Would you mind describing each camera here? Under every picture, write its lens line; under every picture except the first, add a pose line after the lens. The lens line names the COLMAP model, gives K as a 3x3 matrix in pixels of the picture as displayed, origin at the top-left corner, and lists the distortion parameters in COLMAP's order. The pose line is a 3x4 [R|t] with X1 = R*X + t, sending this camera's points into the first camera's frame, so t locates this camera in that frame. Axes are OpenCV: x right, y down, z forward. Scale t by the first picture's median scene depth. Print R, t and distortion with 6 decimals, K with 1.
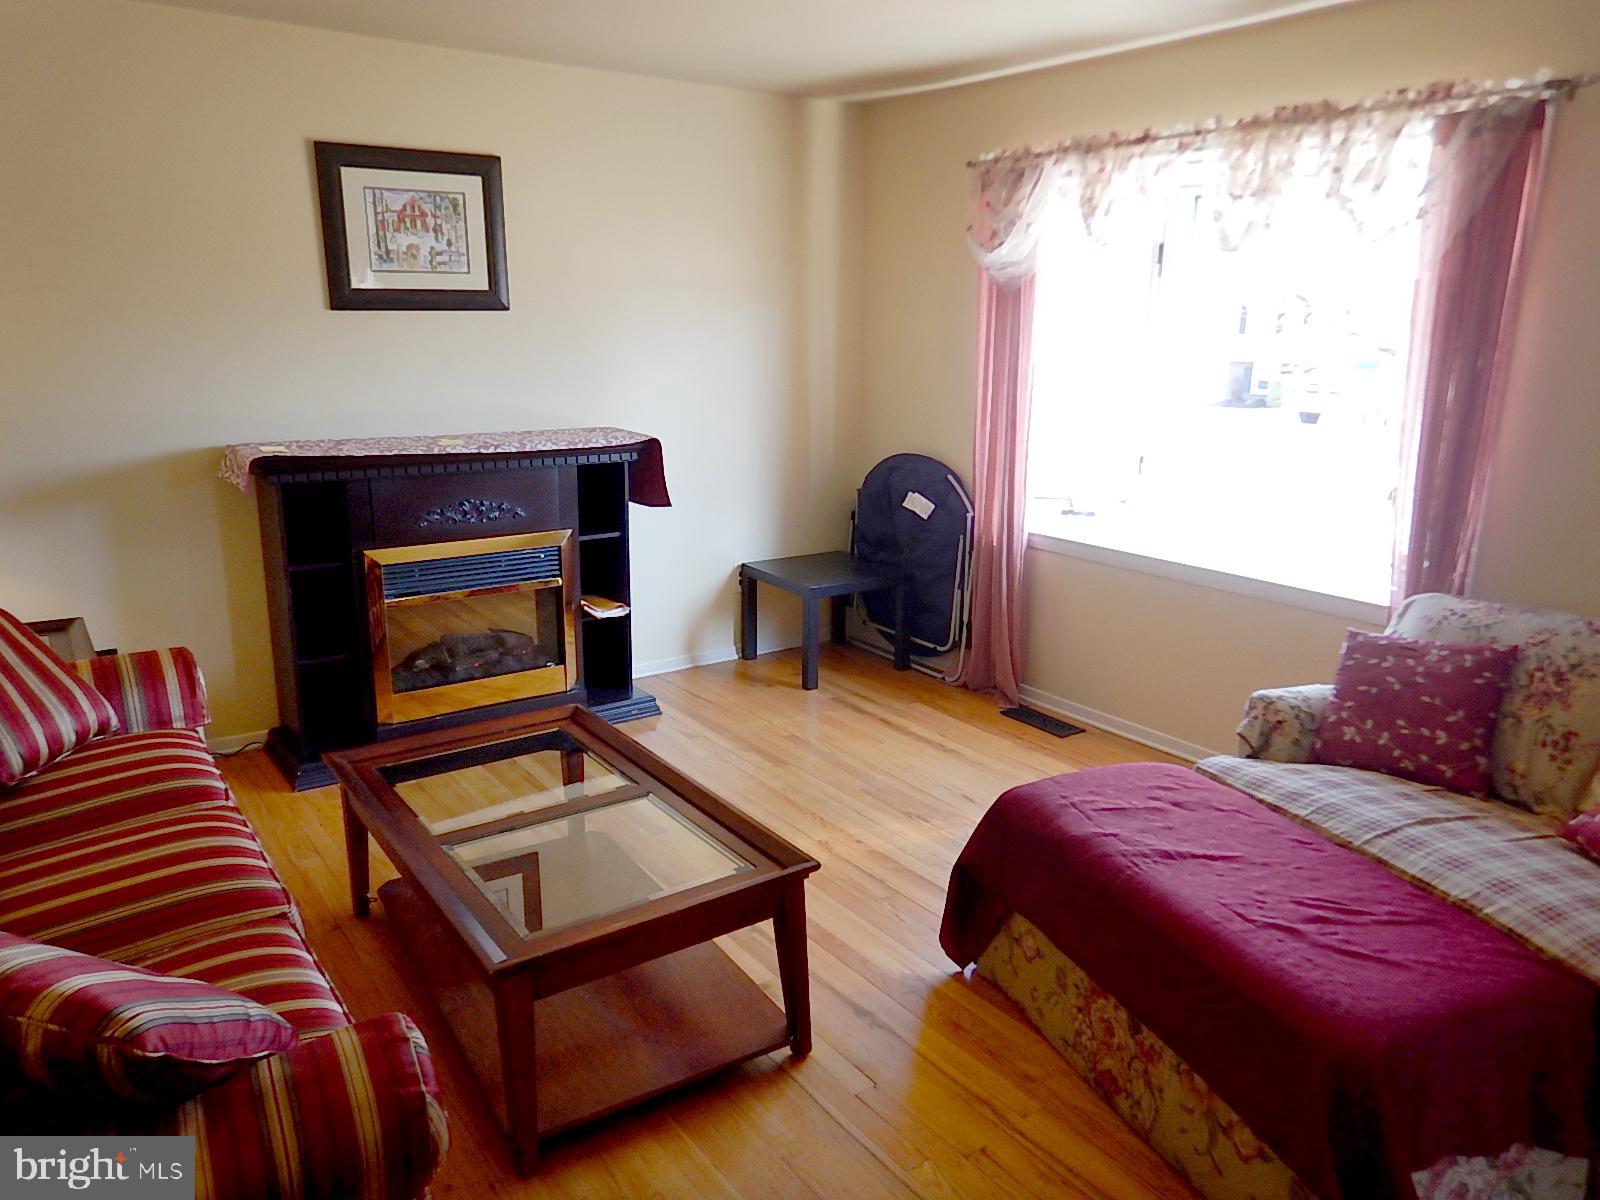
lens RADIAL K [[1159.3, 0, 805.8], [0, 1159.3, 605.3], [0, 0, 1]] dist [0.028290, 0.008456]
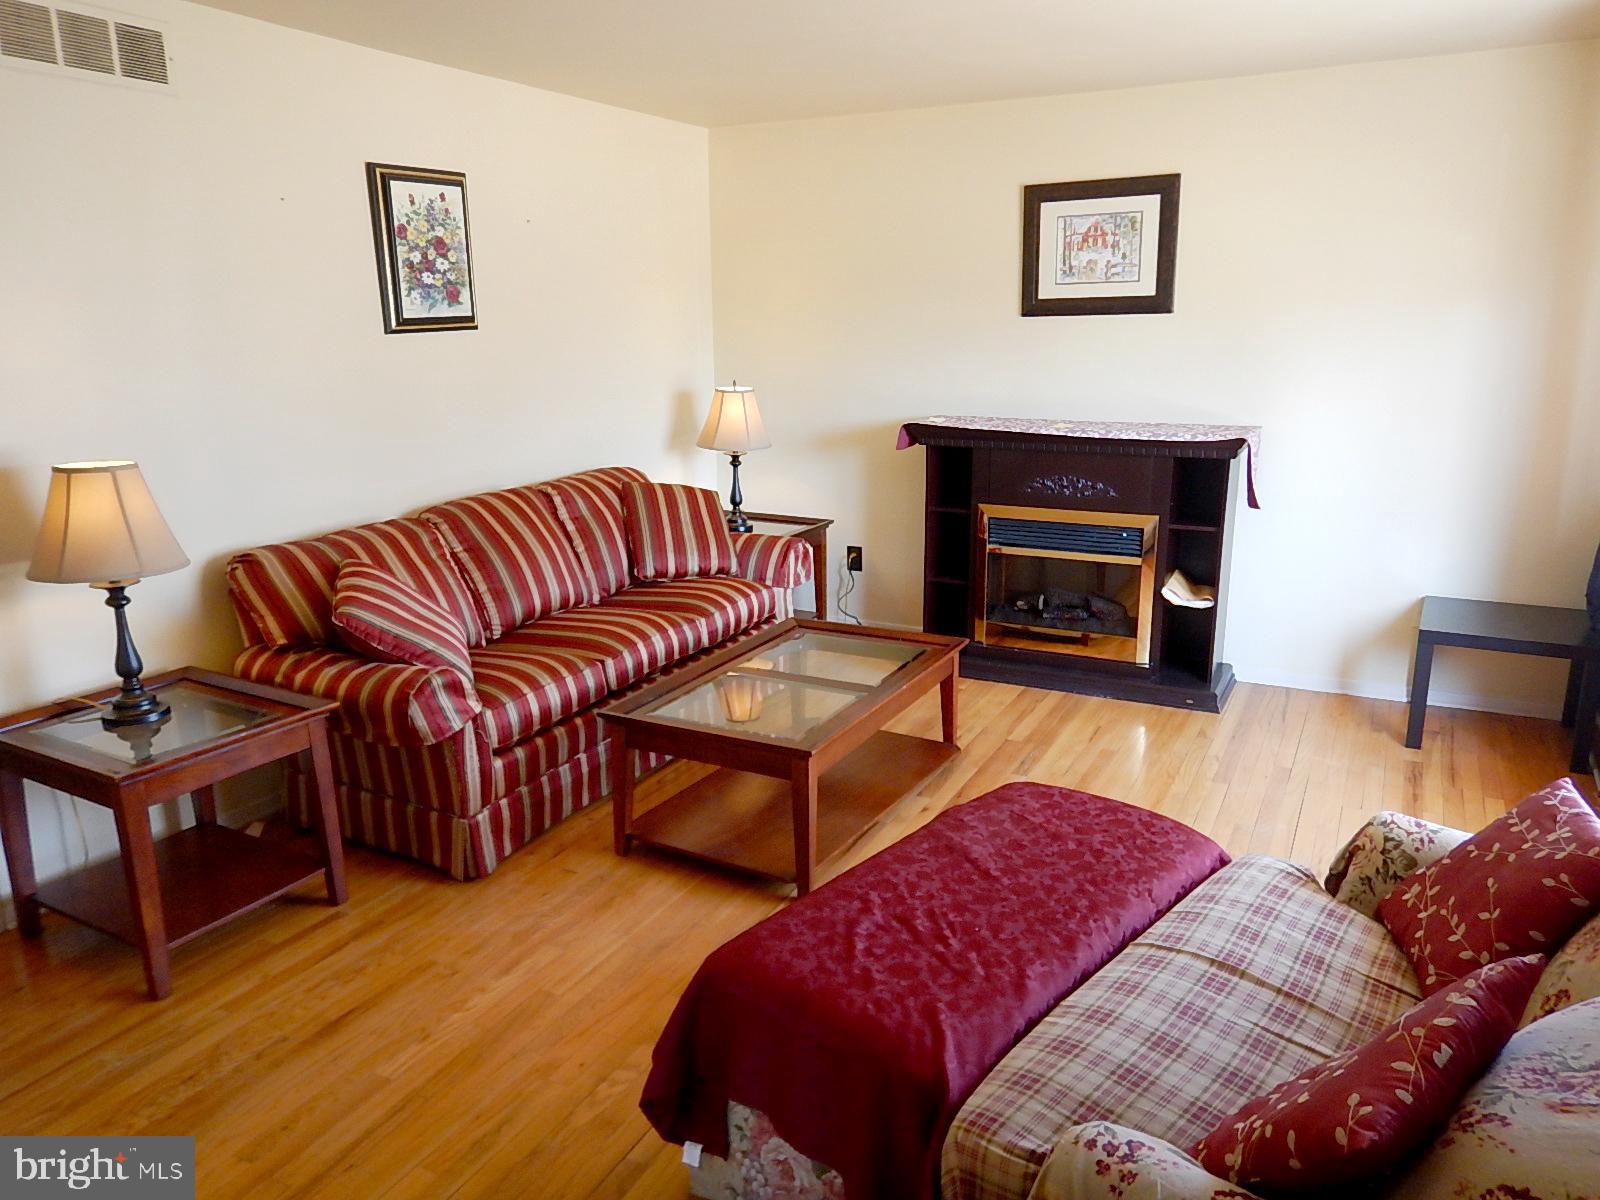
lens RADIAL K [[1159.3, 0, 803.2], [0, 1159.3, 597.3], [0, 0, 1]] dist [0.028290, 0.008456]
pose [[0.451476, 0.200470, -0.869472, 0.636871], [-0.203121, 0.971941, 0.118624, -0.055748], [0.868856, 0.123052, 0.479528, 0.217071]]
